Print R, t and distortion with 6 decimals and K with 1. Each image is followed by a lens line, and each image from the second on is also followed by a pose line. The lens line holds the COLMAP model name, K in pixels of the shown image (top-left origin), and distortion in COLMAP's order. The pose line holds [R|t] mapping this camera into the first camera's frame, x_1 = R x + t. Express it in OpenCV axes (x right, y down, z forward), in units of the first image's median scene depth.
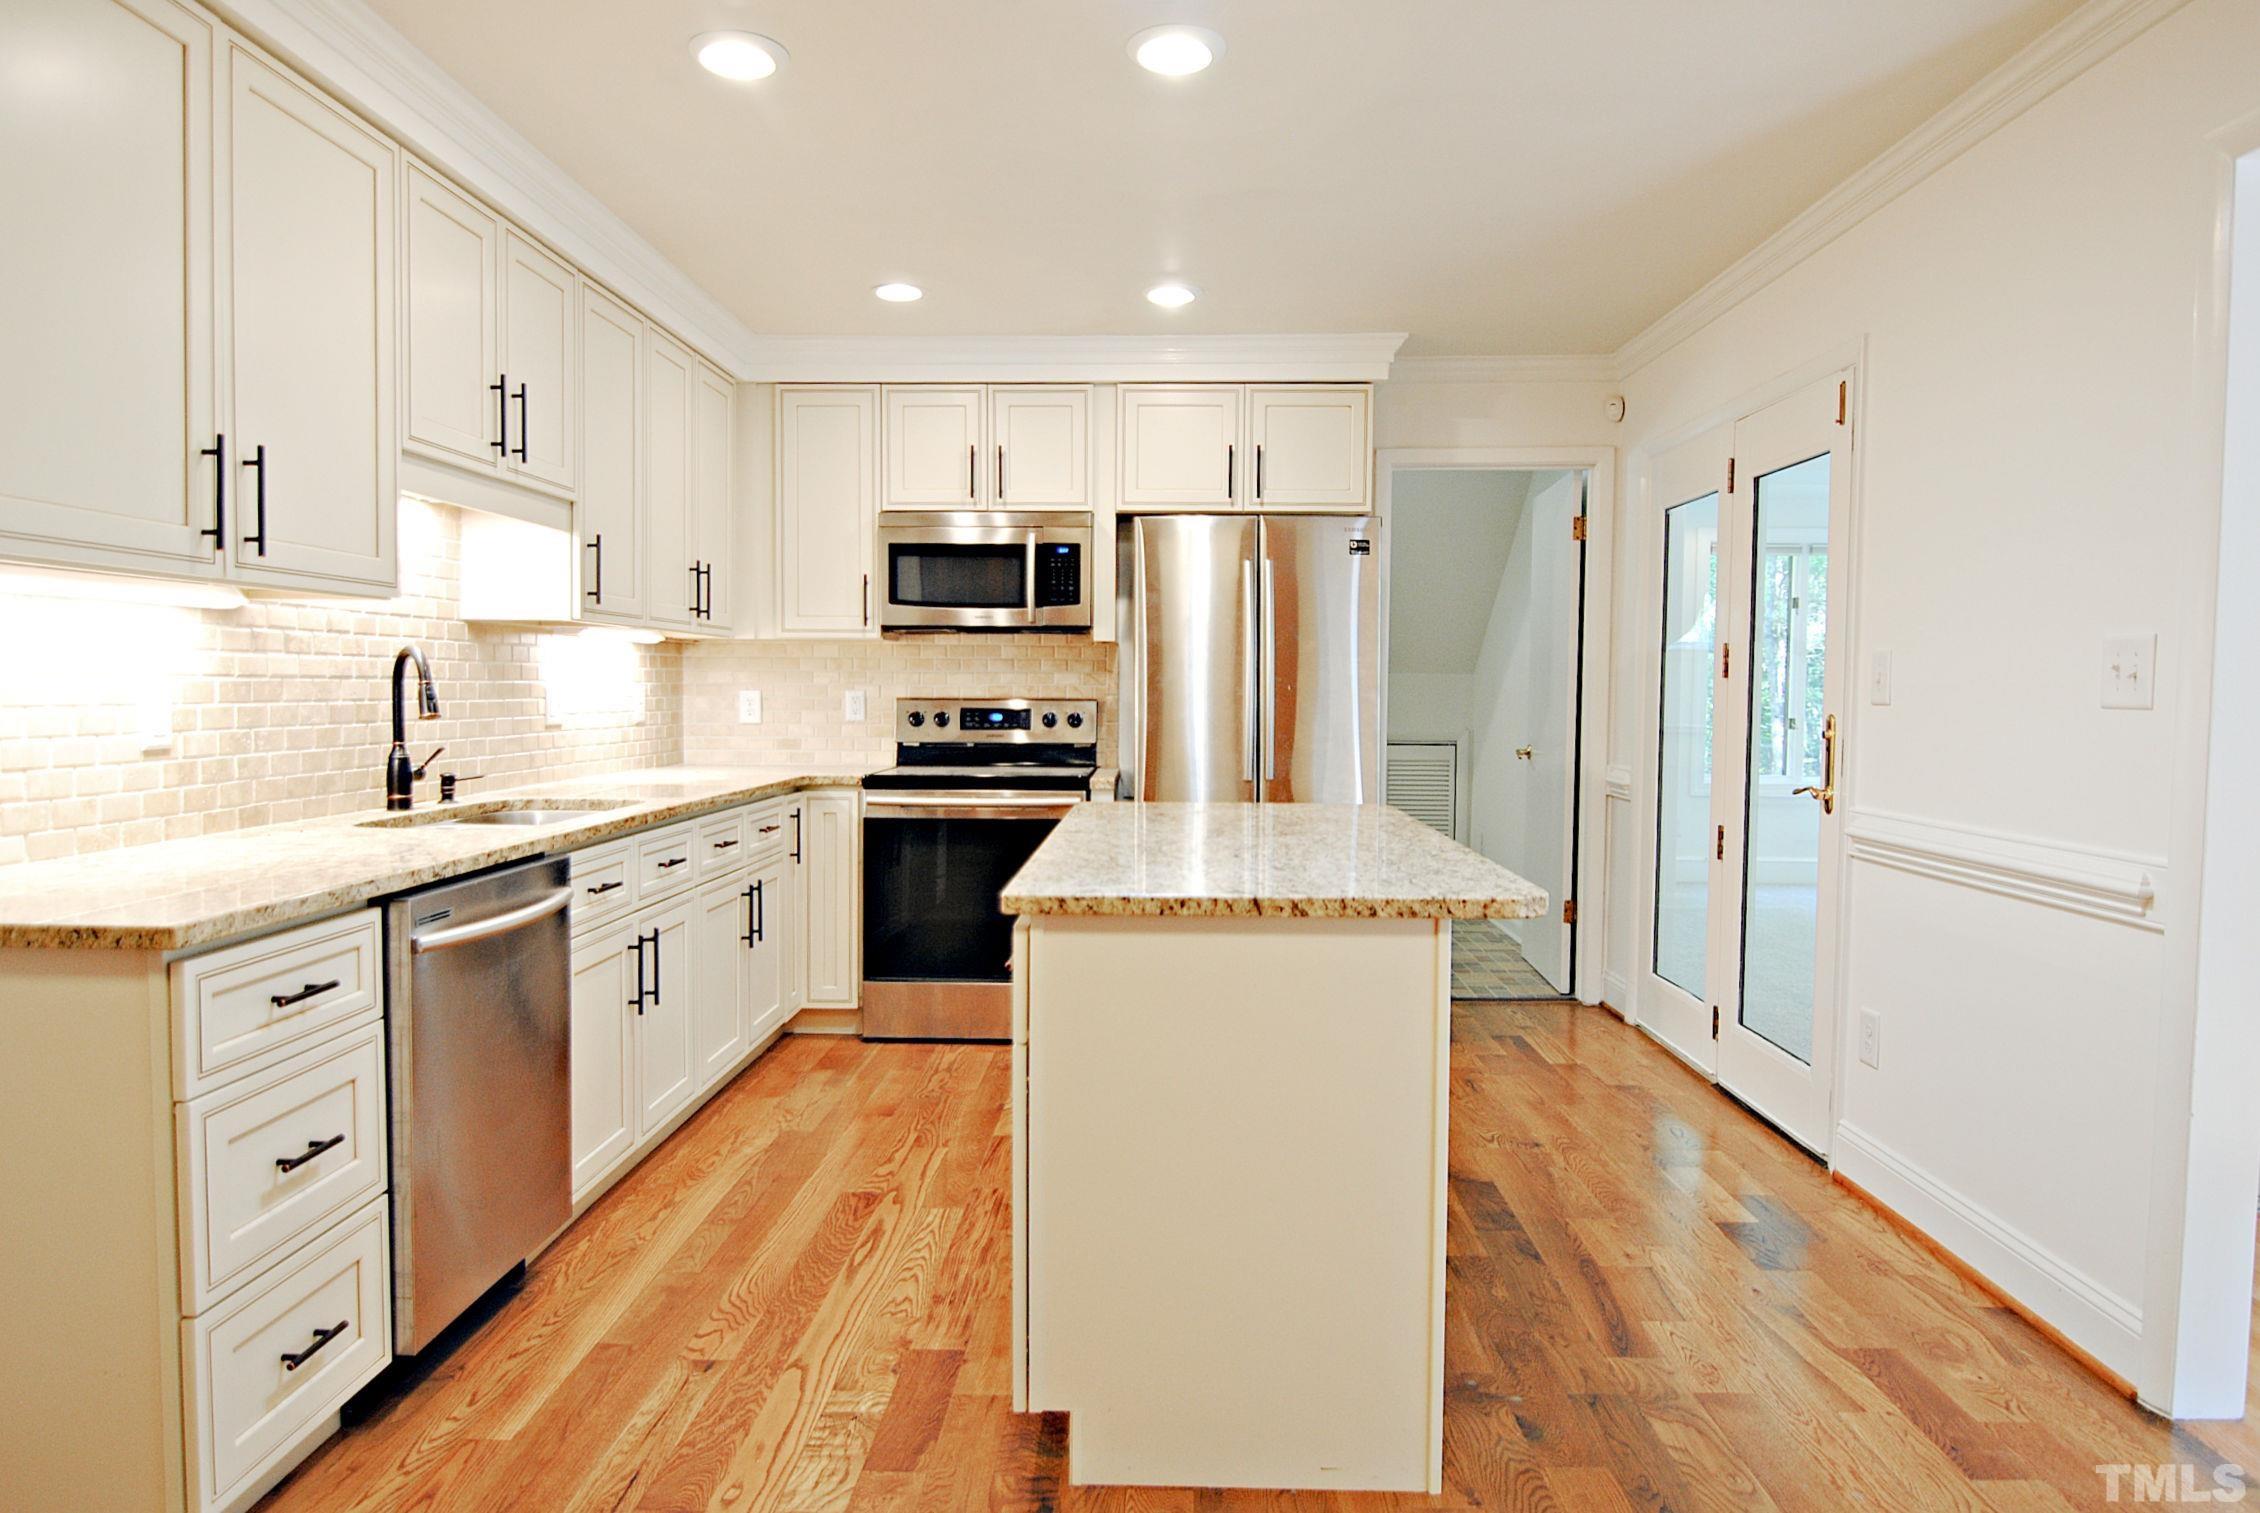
lens RADIAL K [[1388.5, 0, 1130.0], [0, 1388.5, 756.5], [0, 0, 1]] dist [0.000306, -0.014140]
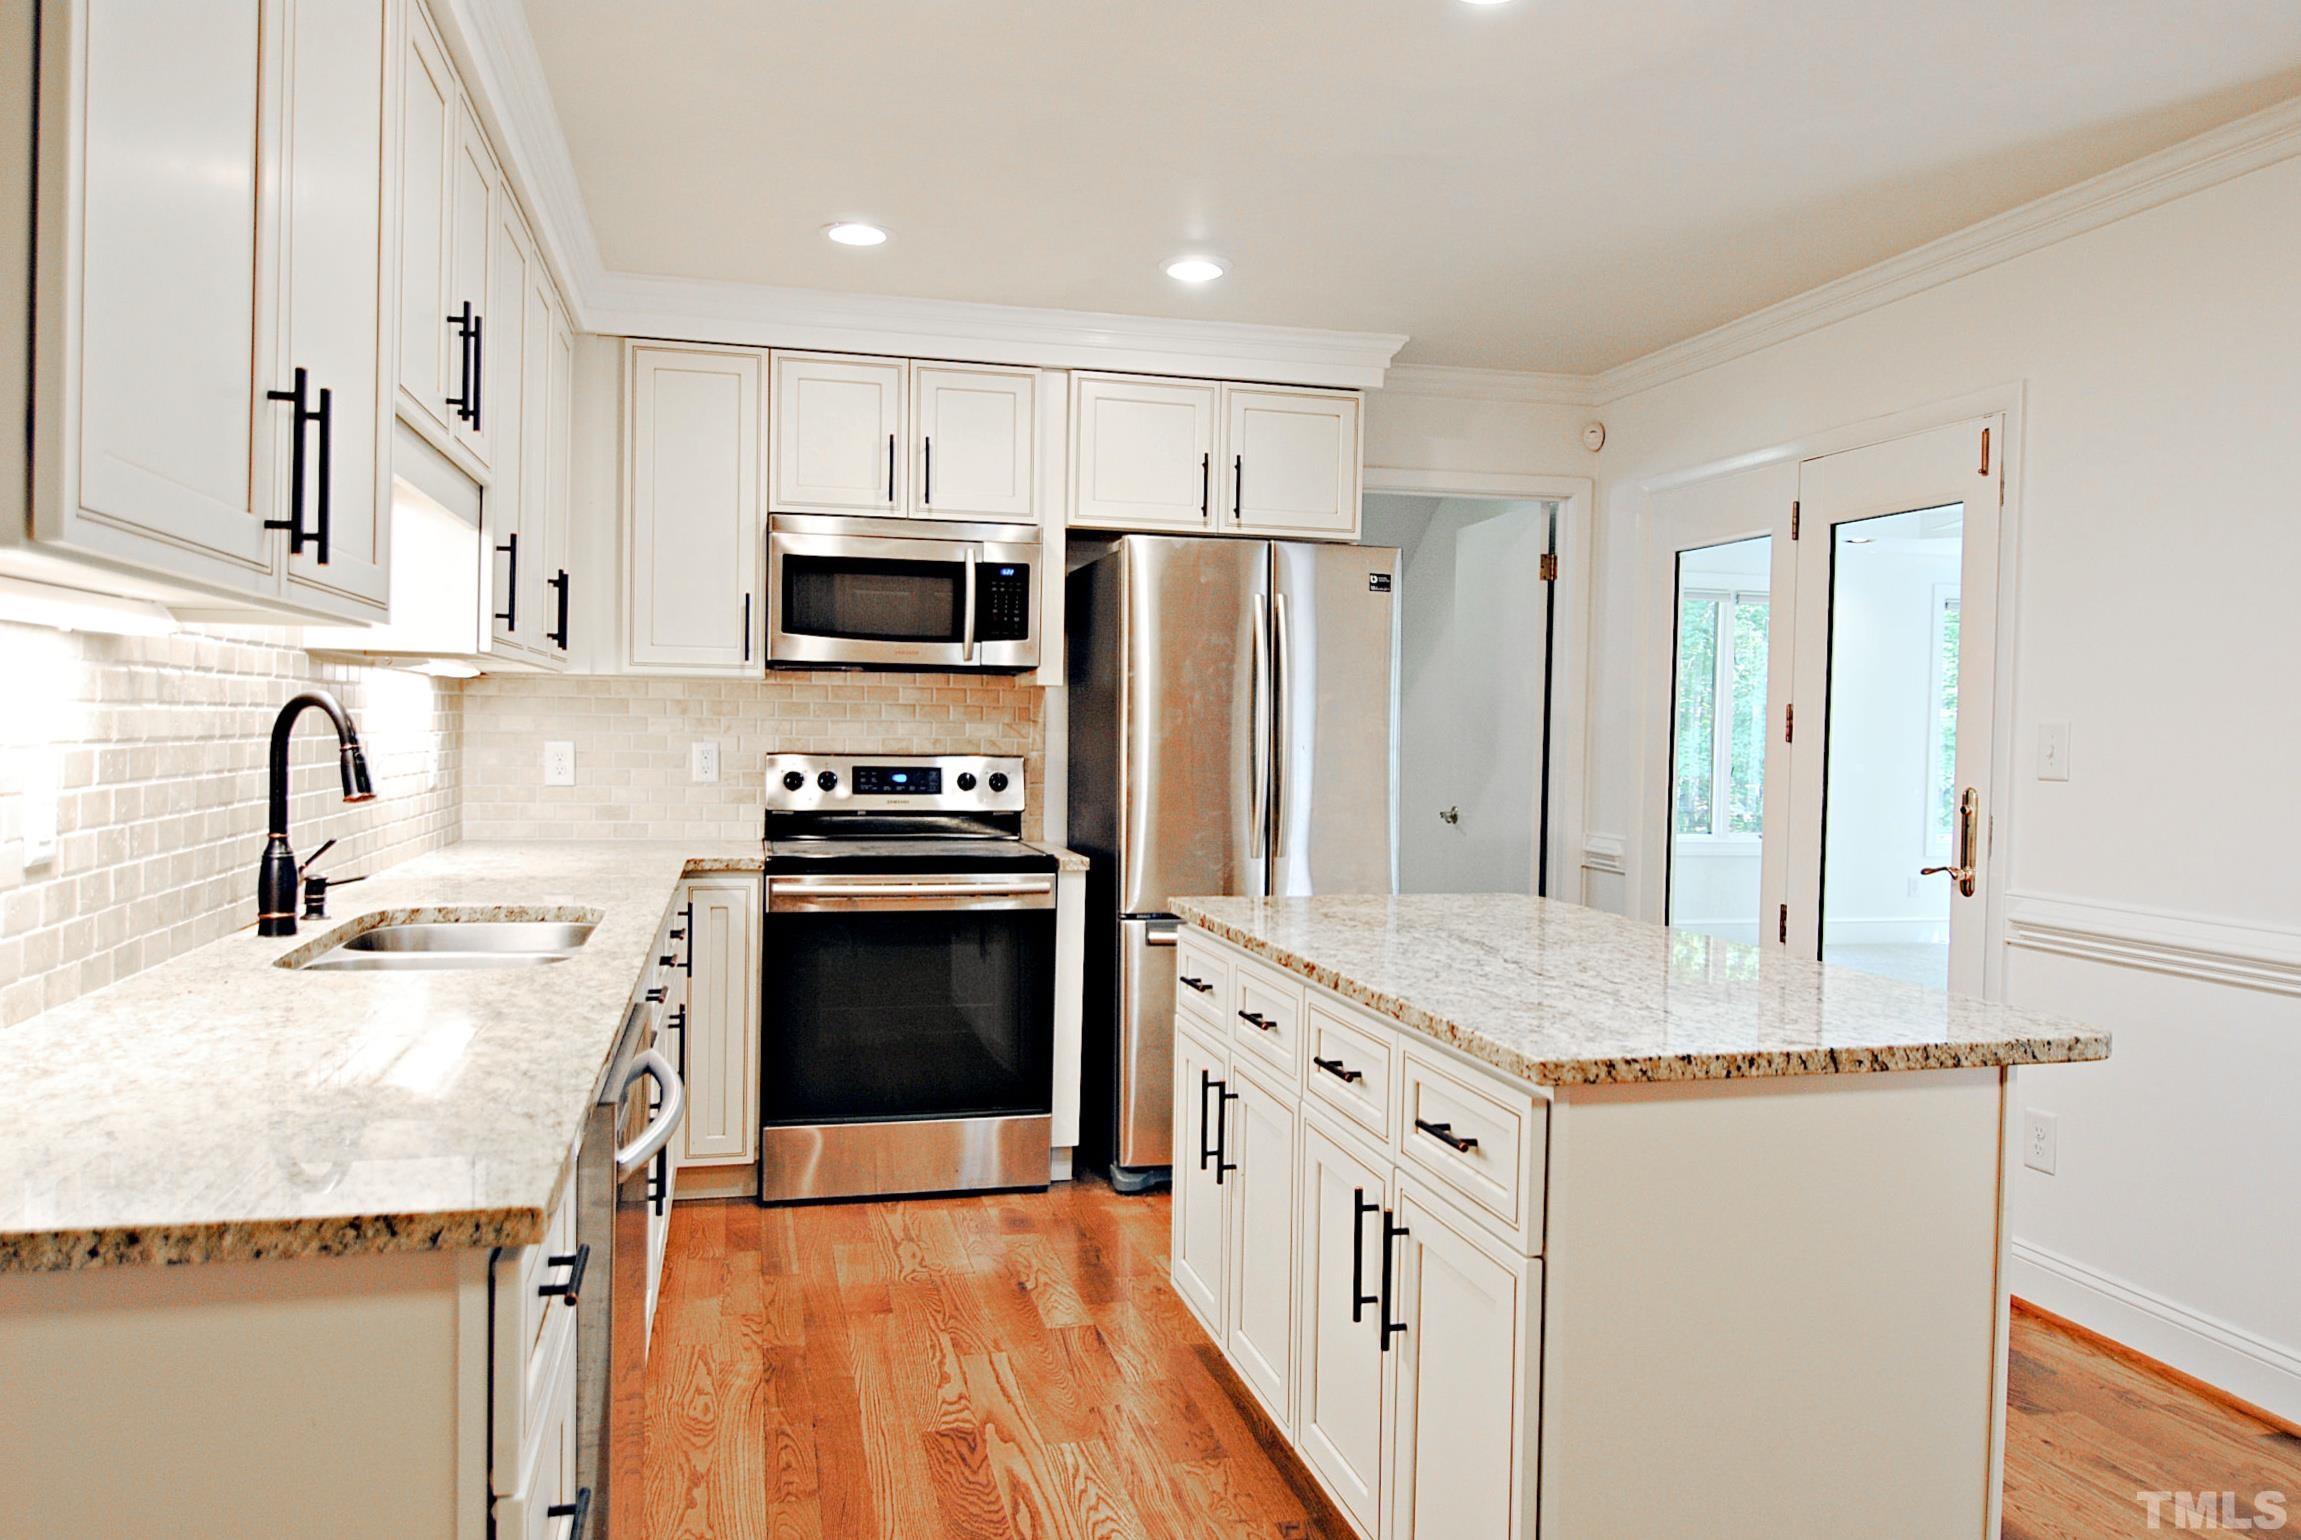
lens RADIAL K [[1591.0, 0, 1150.5], [0, 1591.0, 770.0], [0, 0, 1]] dist [-0.004773, -0.004798]
pose [[0.962214, 0.002842, 0.272279, -0.318986], [0.002134, 0.999836, -0.017977, -0.025349], [-0.272285, 0.017878, 0.962050, 0.139274]]
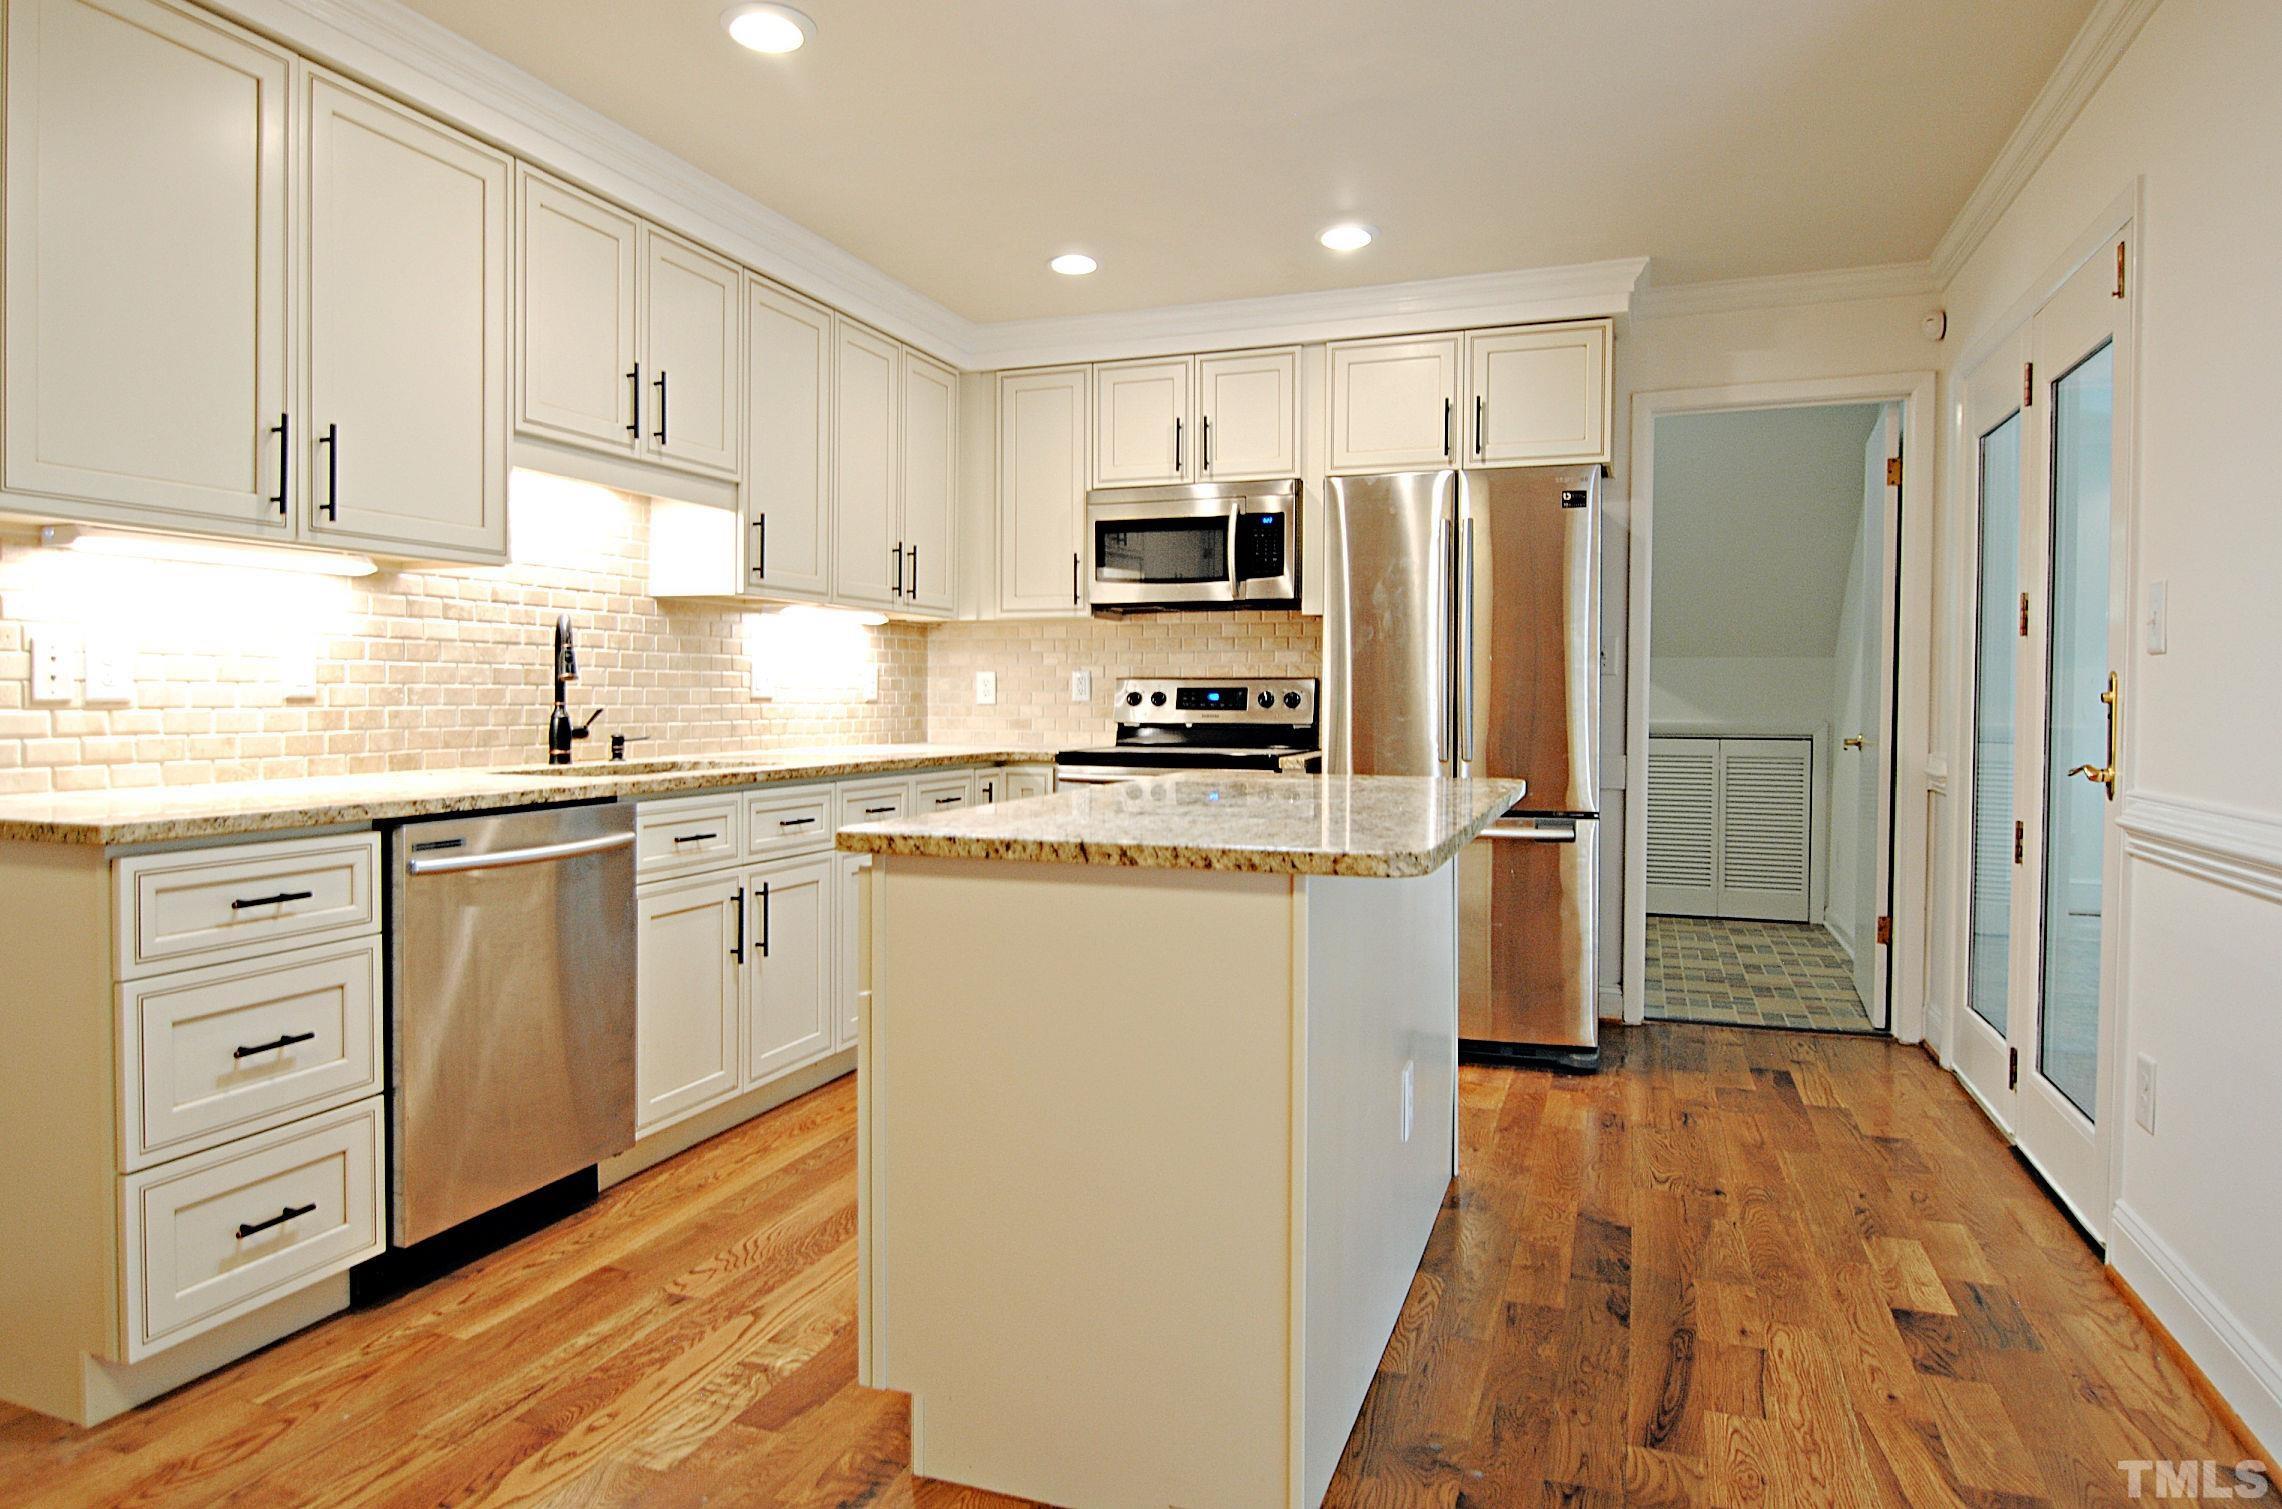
lens RADIAL K [[1385.6, 0, 1116.6], [0, 1385.6, 732.5], [0, 0, 1]] dist [0.008322, -0.022626]
pose [[0.946011, 0.006374, -0.324072, 0.240437], [-0.014559, 0.999633, -0.022840, 0.030795], [0.323808, 0.026325, 0.945757, 0.097512]]
